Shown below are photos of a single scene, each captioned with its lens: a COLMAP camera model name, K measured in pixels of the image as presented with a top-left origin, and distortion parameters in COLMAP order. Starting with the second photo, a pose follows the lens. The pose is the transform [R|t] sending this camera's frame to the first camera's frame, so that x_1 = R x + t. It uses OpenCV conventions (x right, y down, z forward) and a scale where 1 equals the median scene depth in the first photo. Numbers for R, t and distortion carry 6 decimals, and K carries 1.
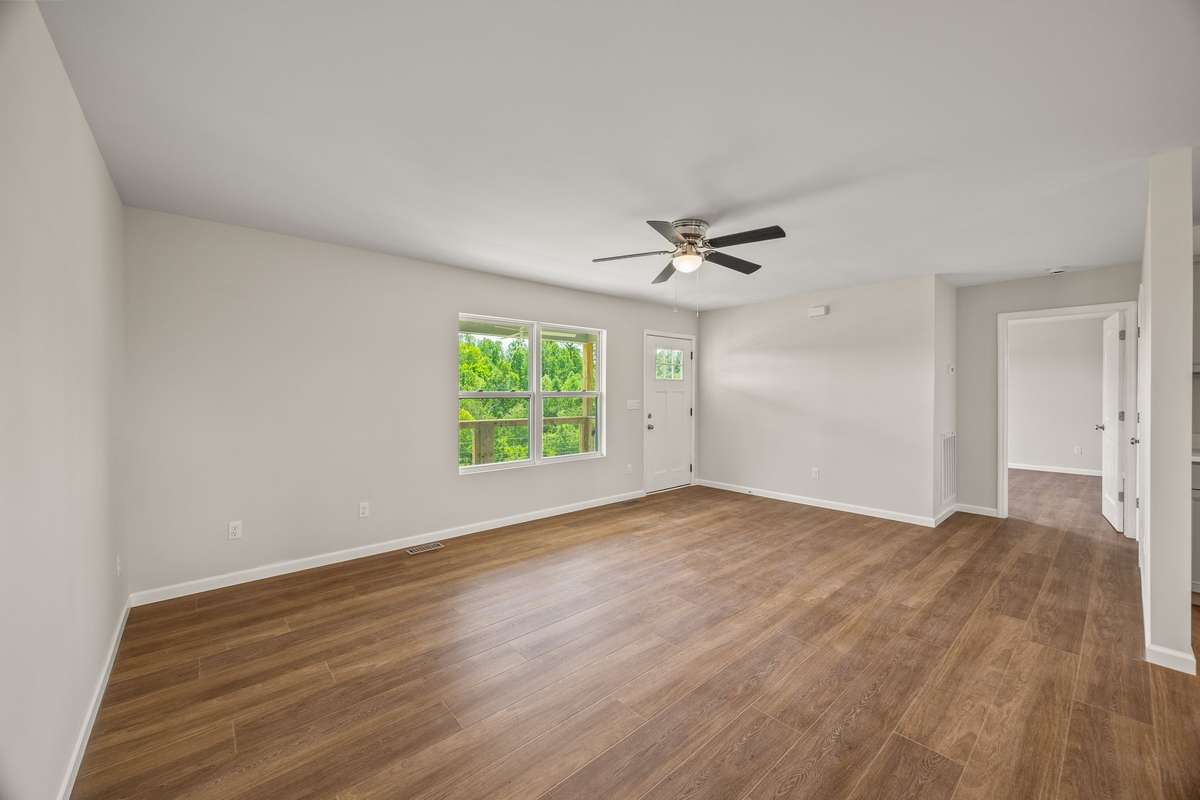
lens RADIAL K [[461.2, 0, 601.6], [0, 461.2, 400.8], [0, 0, 1]] dist [-0.002406, 0.000255]
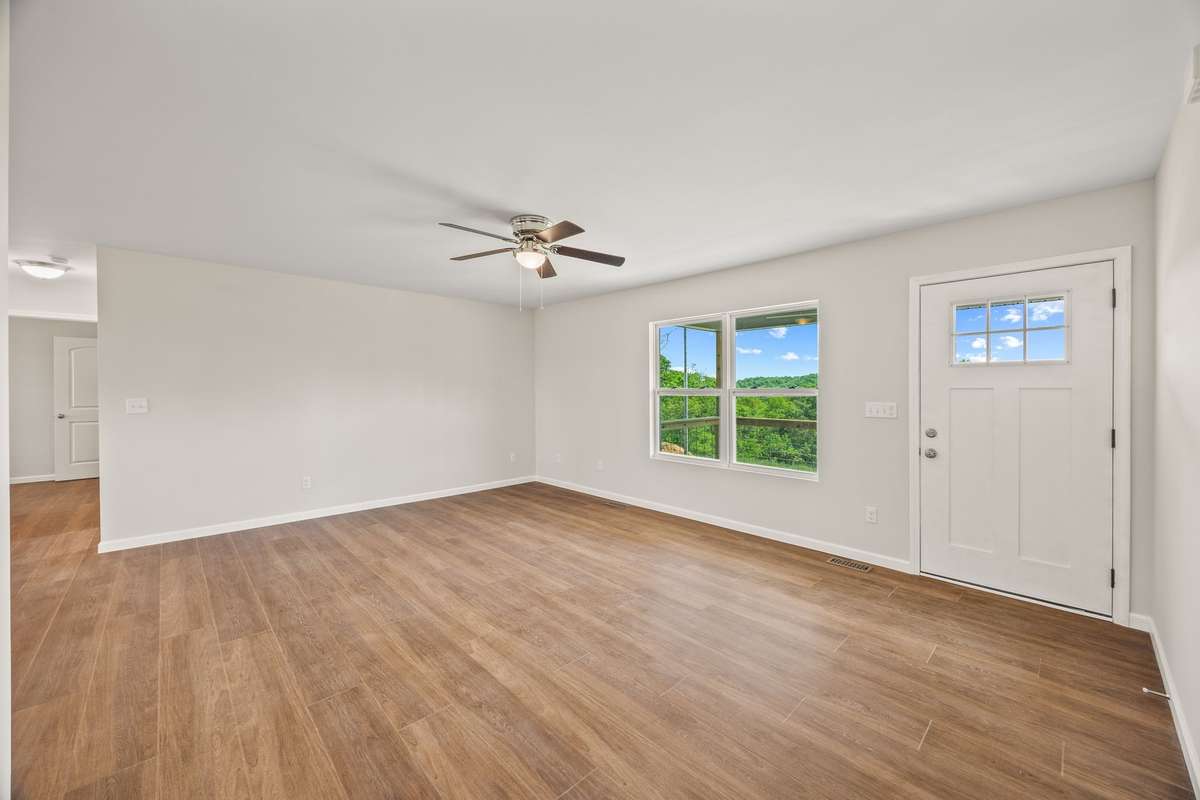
lens RADIAL K [[461.2, 0, 603.0], [0, 461.2, 392.9], [0, 0, 1]] dist [-0.002406, 0.000255]
pose [[0.039131, 0.011315, -0.999170, 1.271723], [-0.017546, 0.999789, 0.010635, -0.027589], [0.999080, 0.017115, 0.039321, 1.190729]]
